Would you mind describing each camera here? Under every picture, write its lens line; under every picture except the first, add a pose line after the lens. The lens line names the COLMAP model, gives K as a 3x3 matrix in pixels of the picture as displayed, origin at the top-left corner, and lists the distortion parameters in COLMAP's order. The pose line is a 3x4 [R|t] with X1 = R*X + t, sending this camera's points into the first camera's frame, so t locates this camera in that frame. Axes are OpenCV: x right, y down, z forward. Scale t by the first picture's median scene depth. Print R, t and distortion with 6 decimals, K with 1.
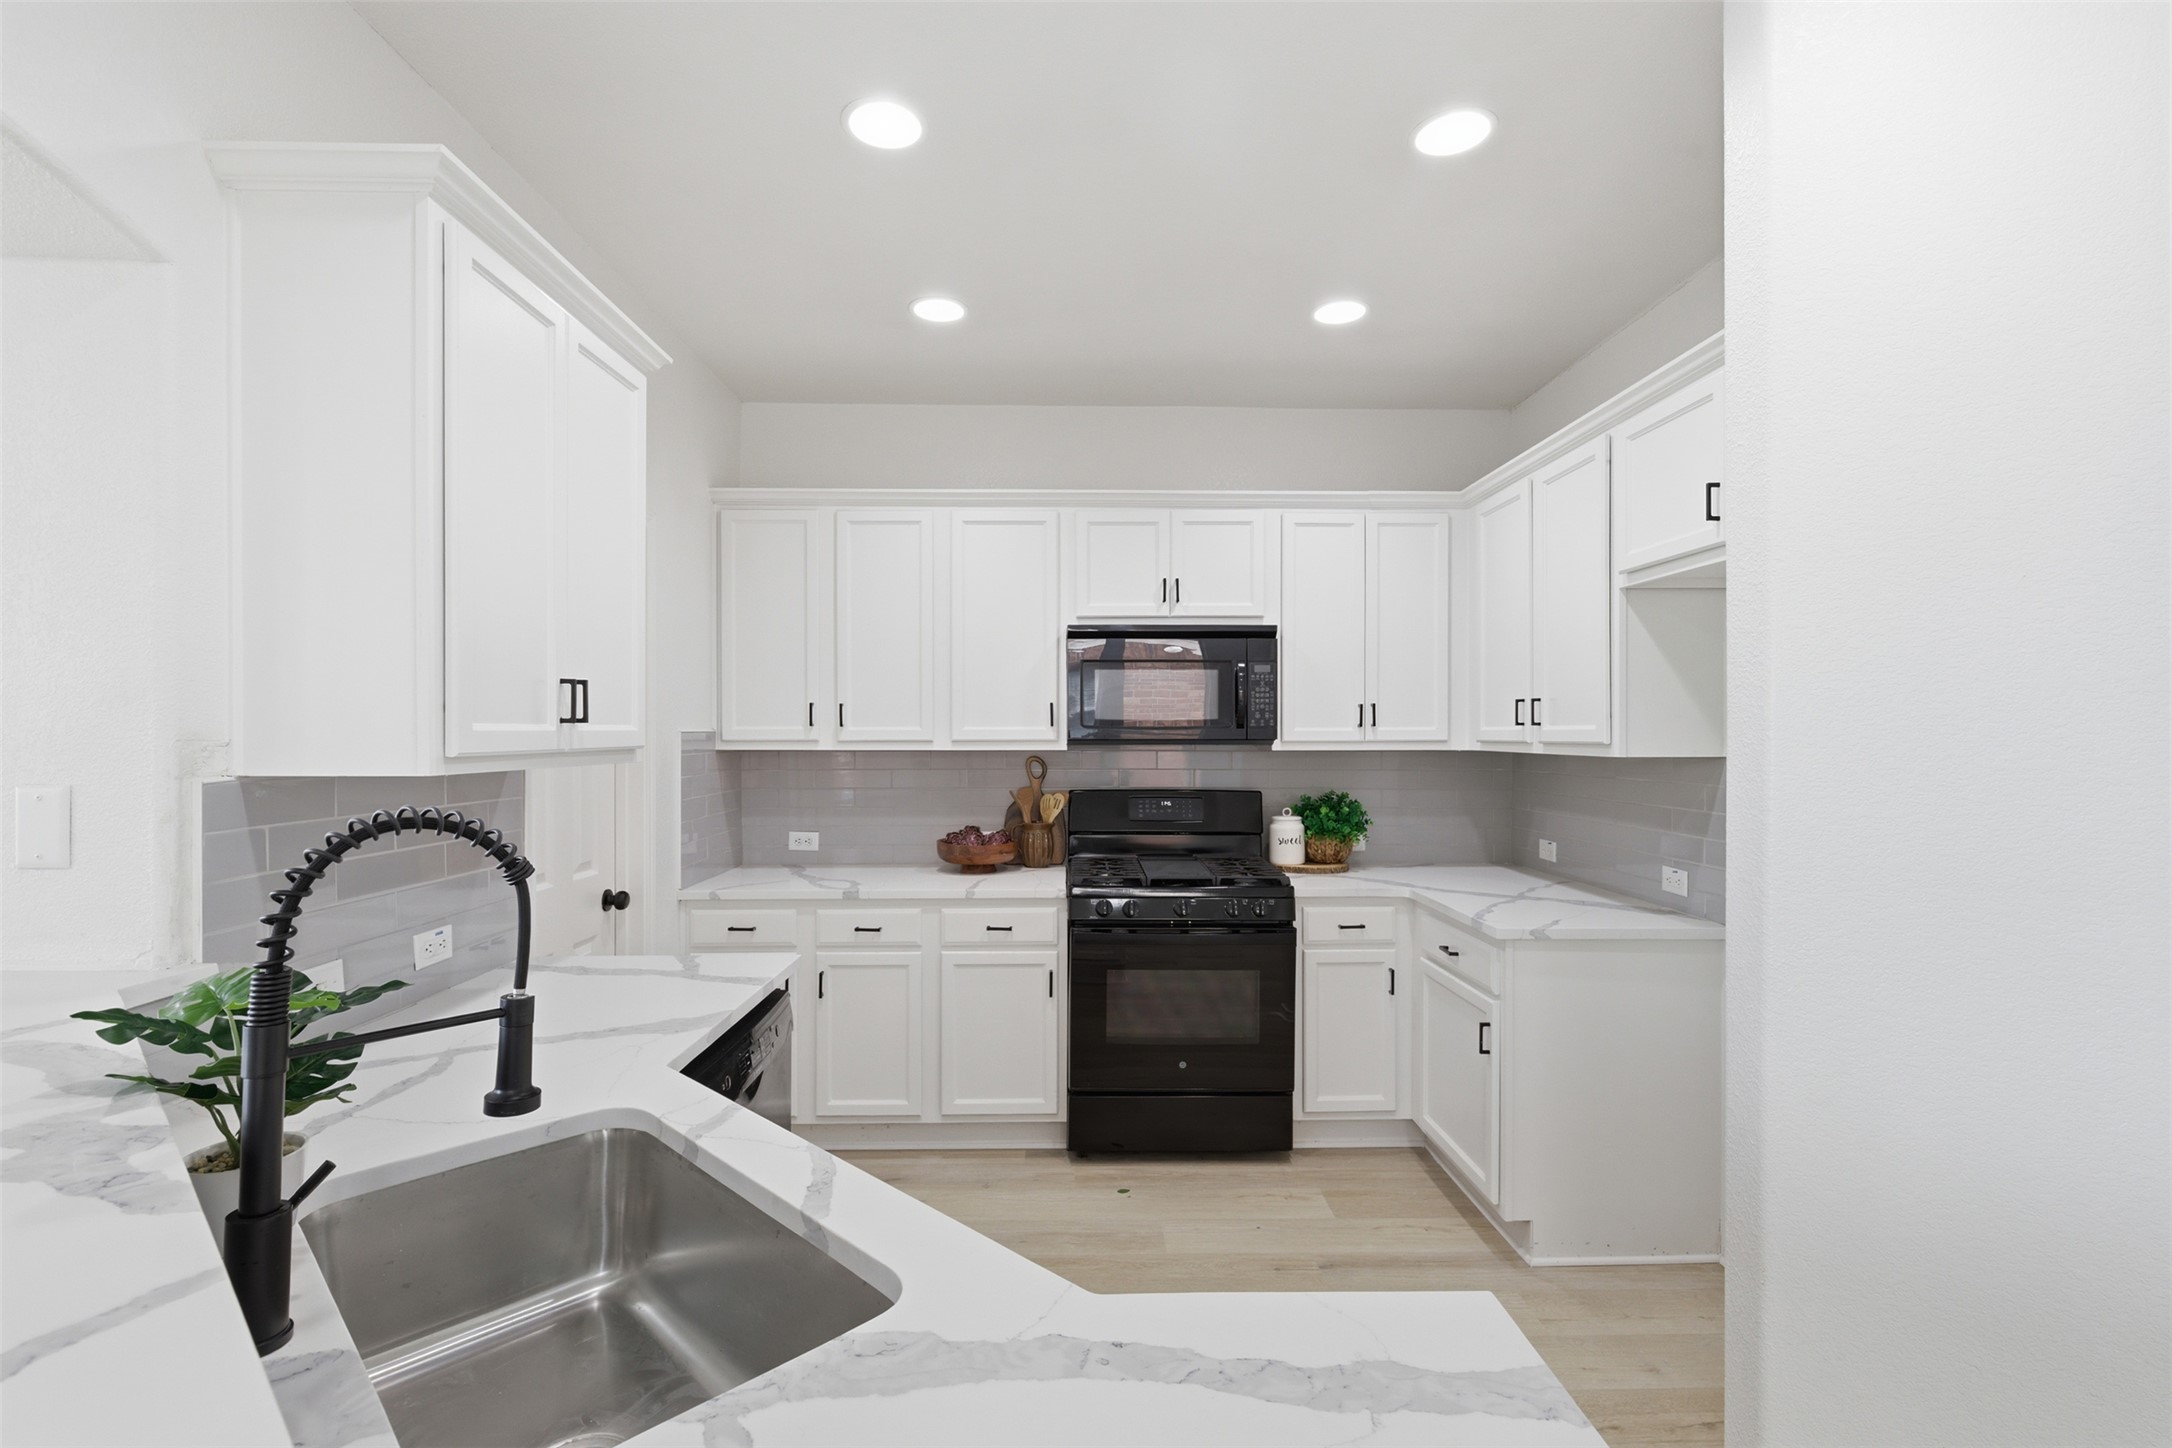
lens RADIAL K [[986.6, 0, 1093.1], [0, 986.6, 733.0], [0, 0, 1]] dist [-0.001266, -0.000111]
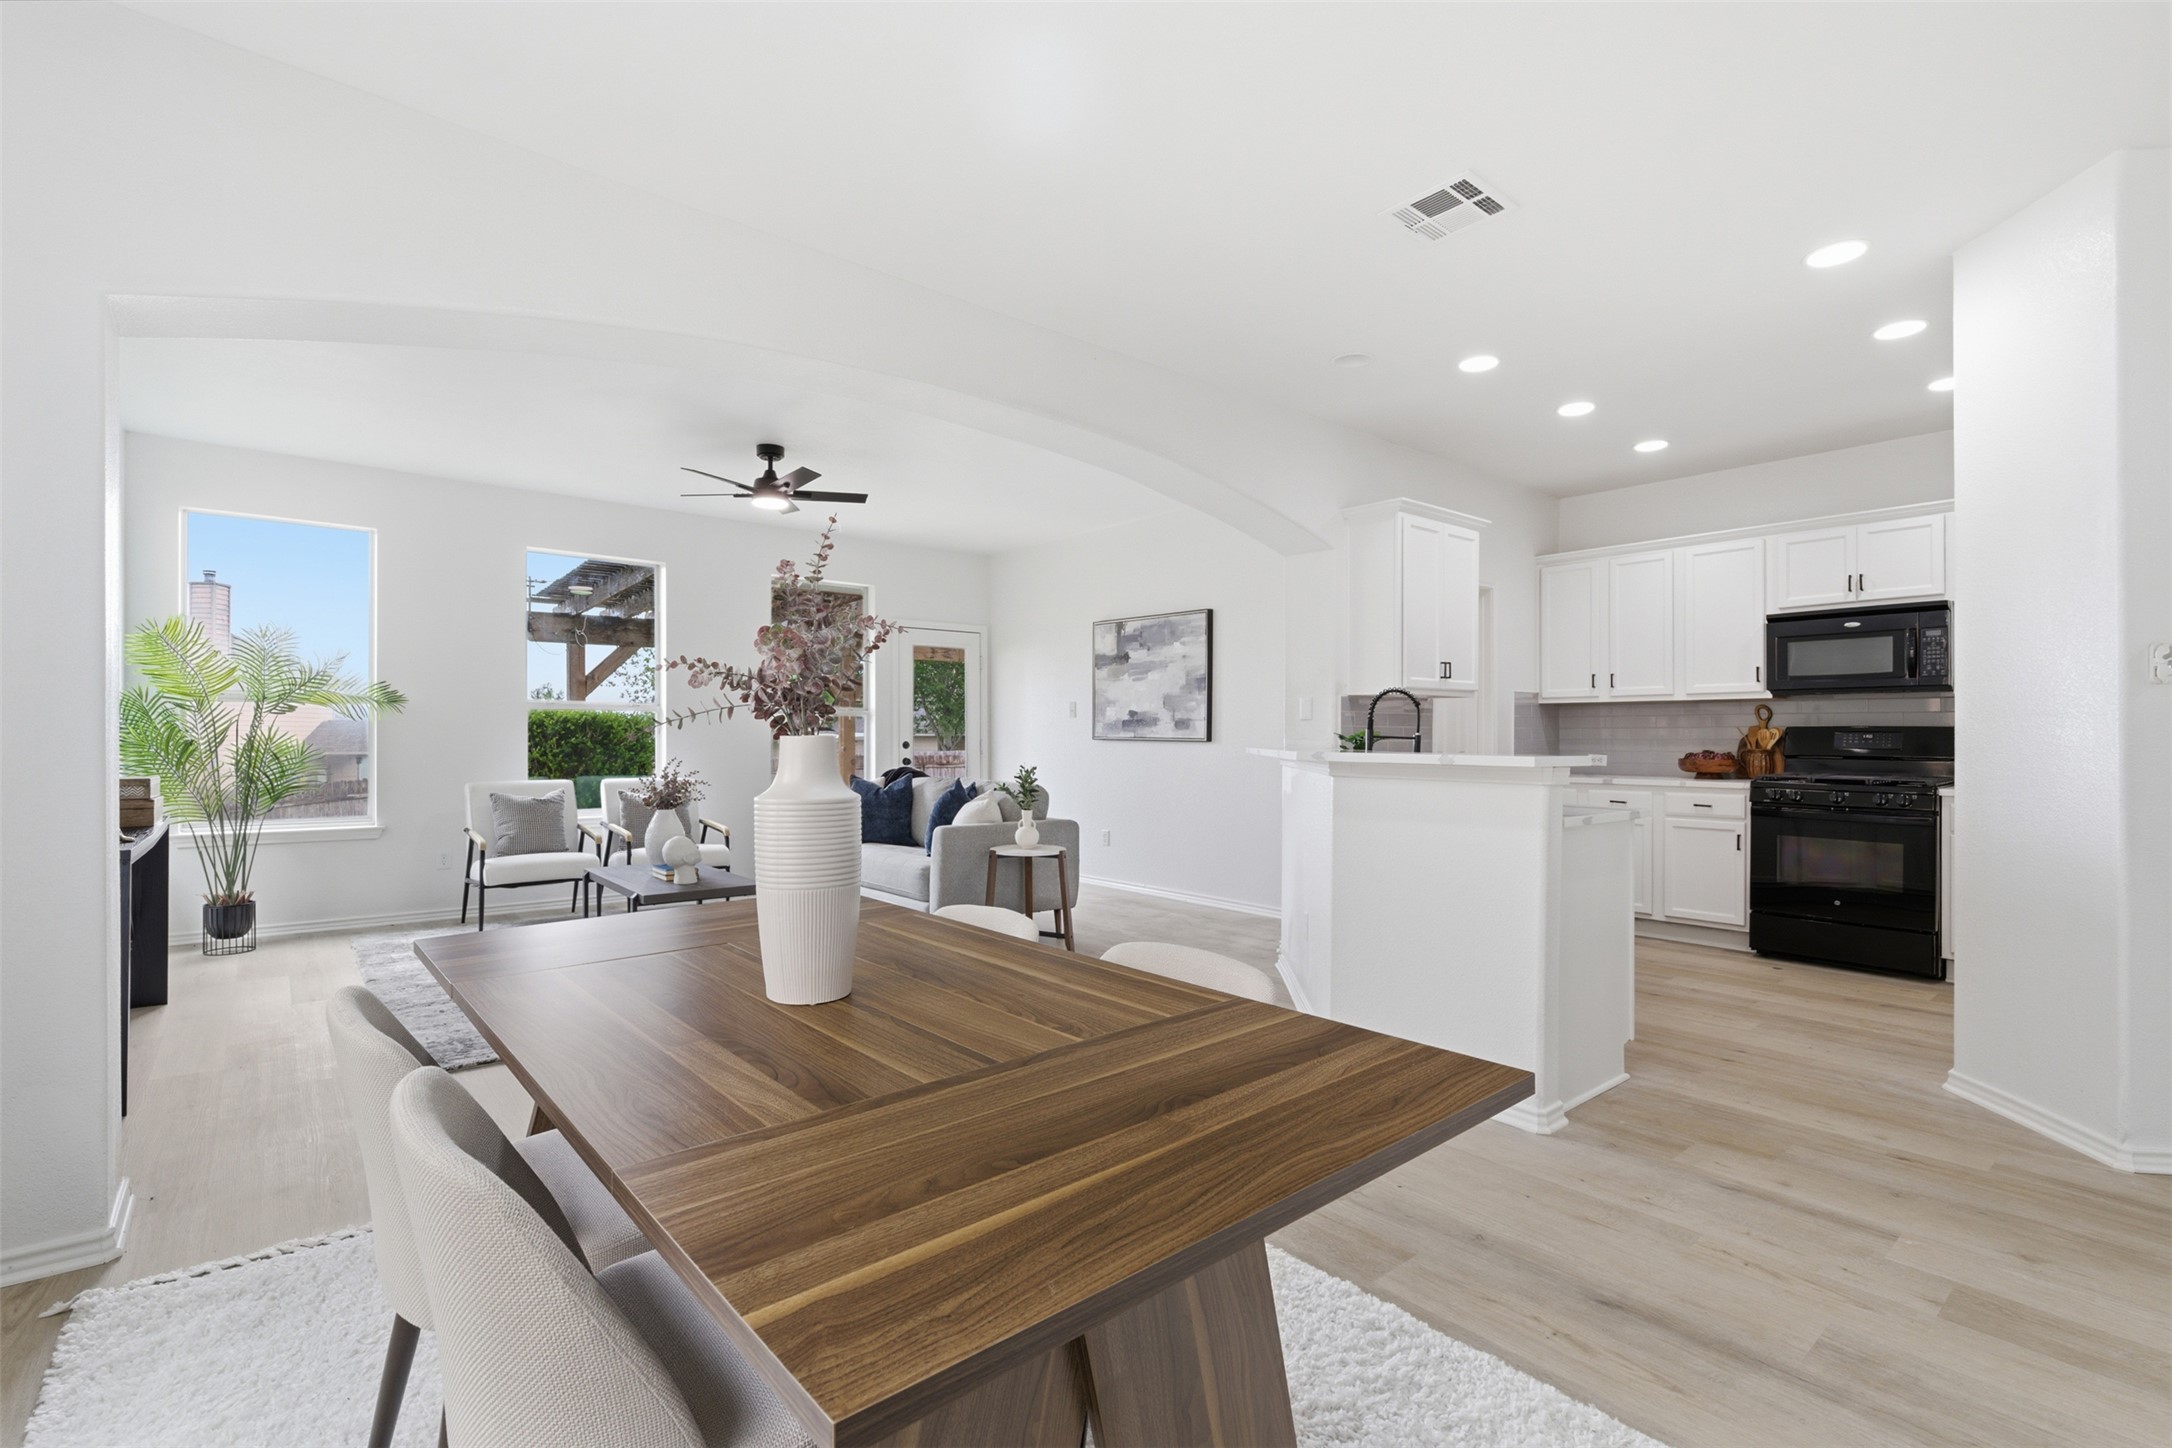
lens RADIAL K [[1004.7, 0, 1077.9], [0, 1004.7, 730.5], [0, 0, 1]] dist [0.001442, 0.000171]
pose [[0.622435, -0.003711, -0.782663, 0.561209], [-0.002177, 0.999977, -0.006472, 0.086395], [0.782668, 0.005732, 0.622413, -0.841169]]
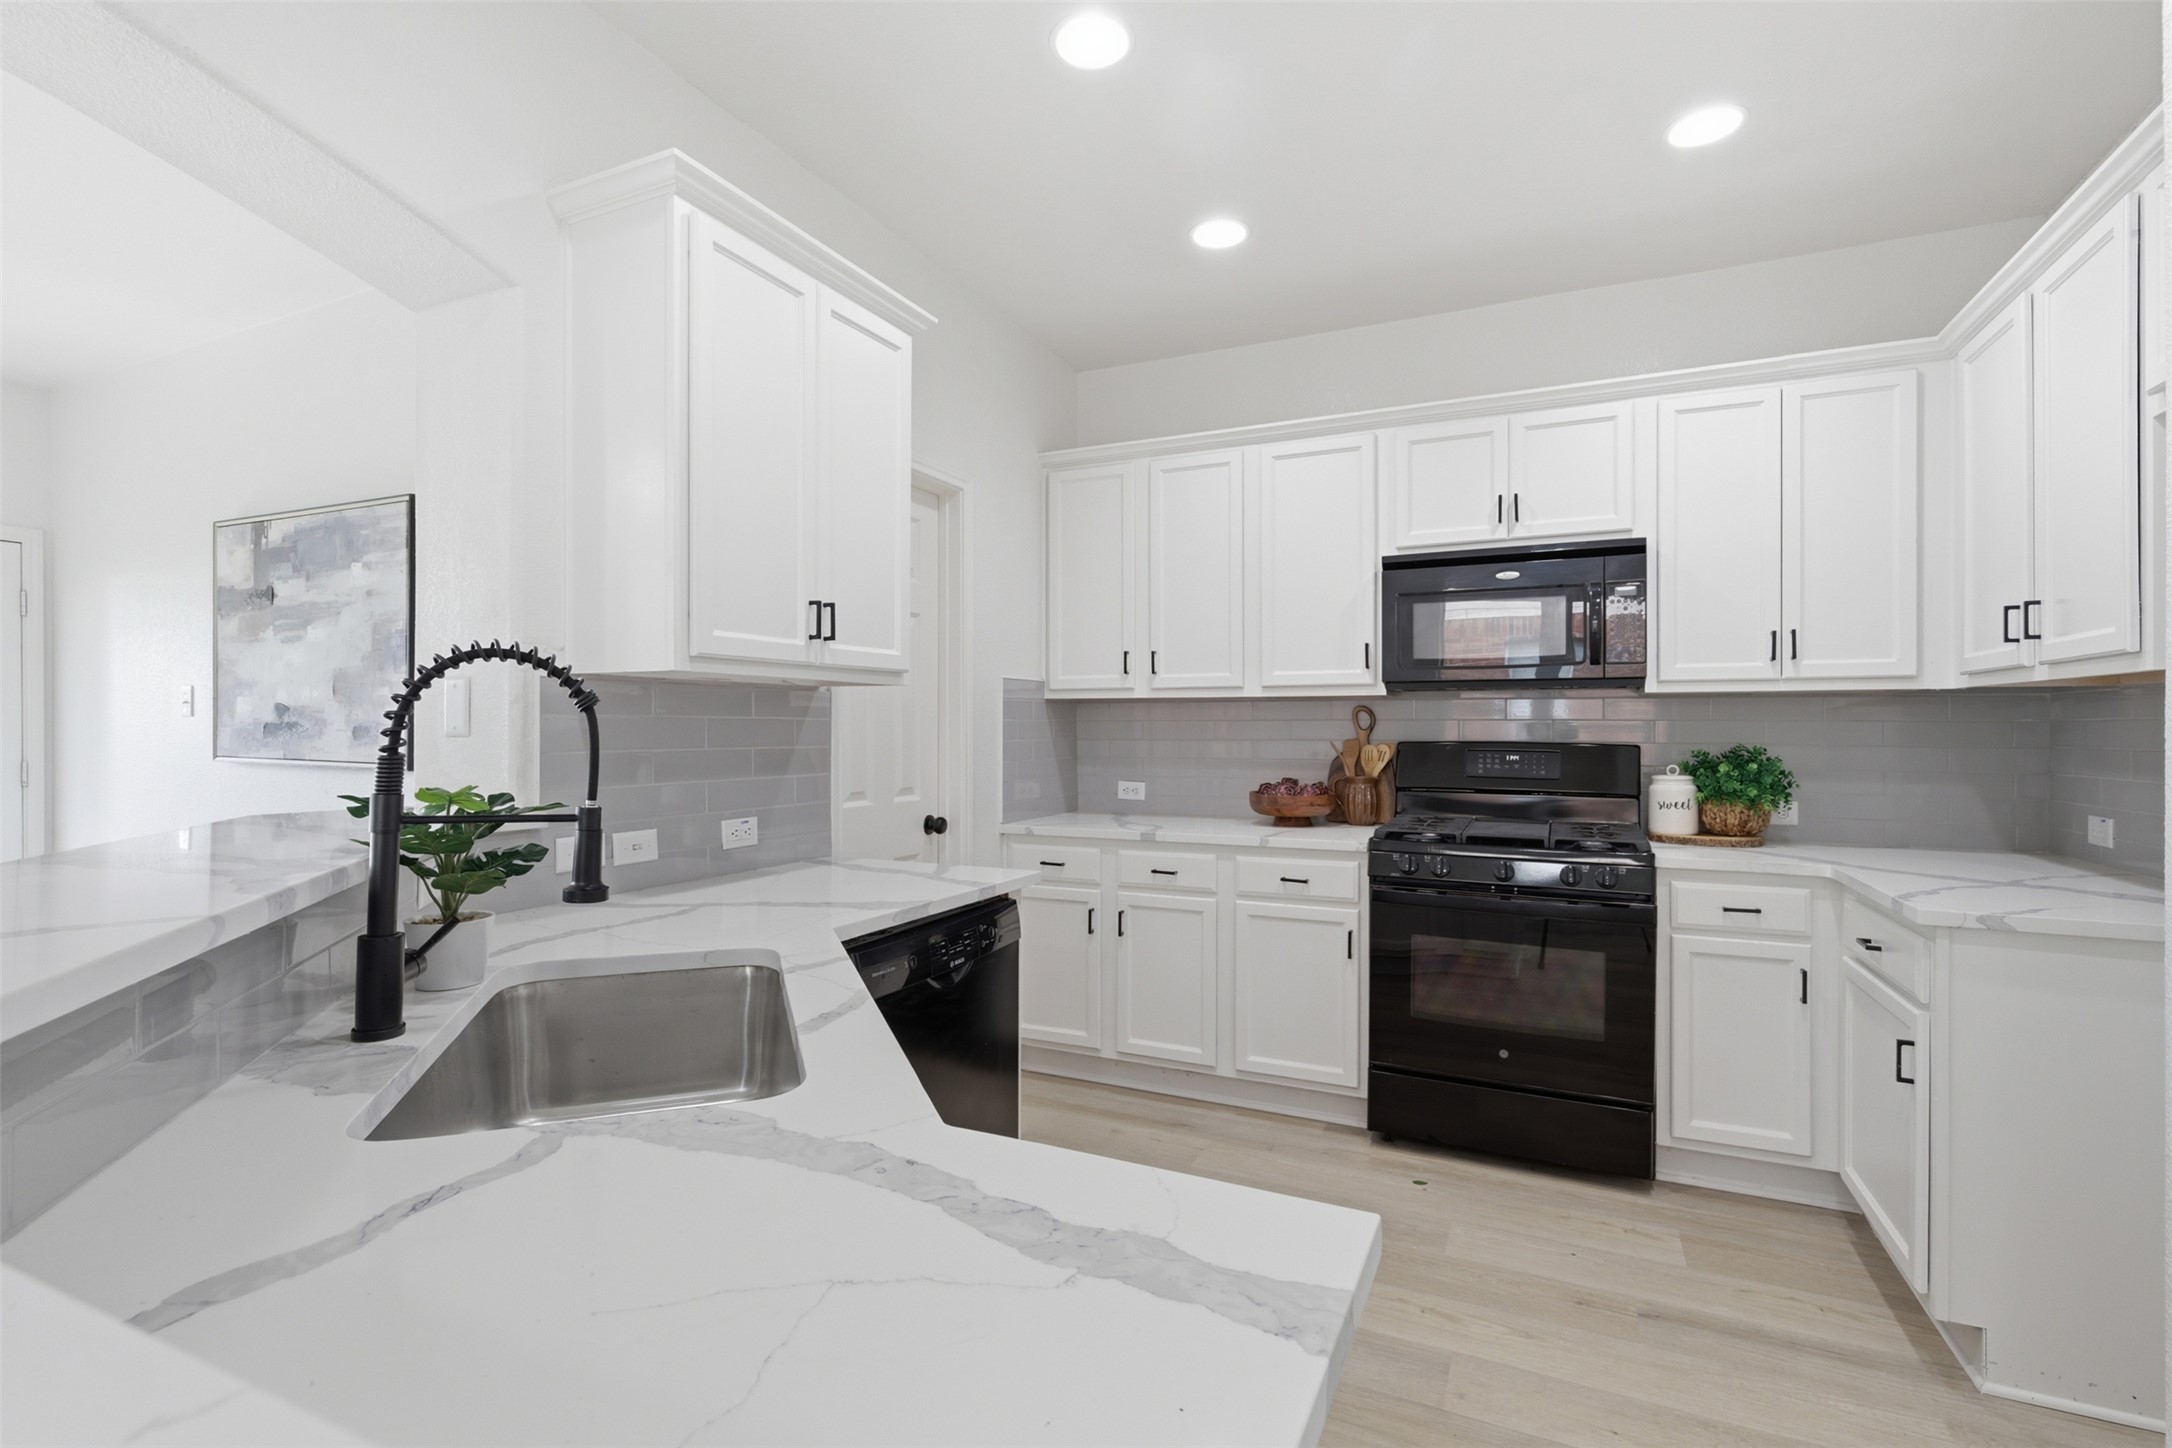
lens RADIAL K [[1002.3, 0, 1086.0], [0, 1002.3, 724.0], [0, 0, 1]] dist [-0.001739, -0.000181]
pose [[0.893913, -0.000768, -0.448241, 0.154905], [-0.001250, 0.999990, -0.004206, 0.053095], [0.448240, 0.004321, 0.893903, 0.056430]]
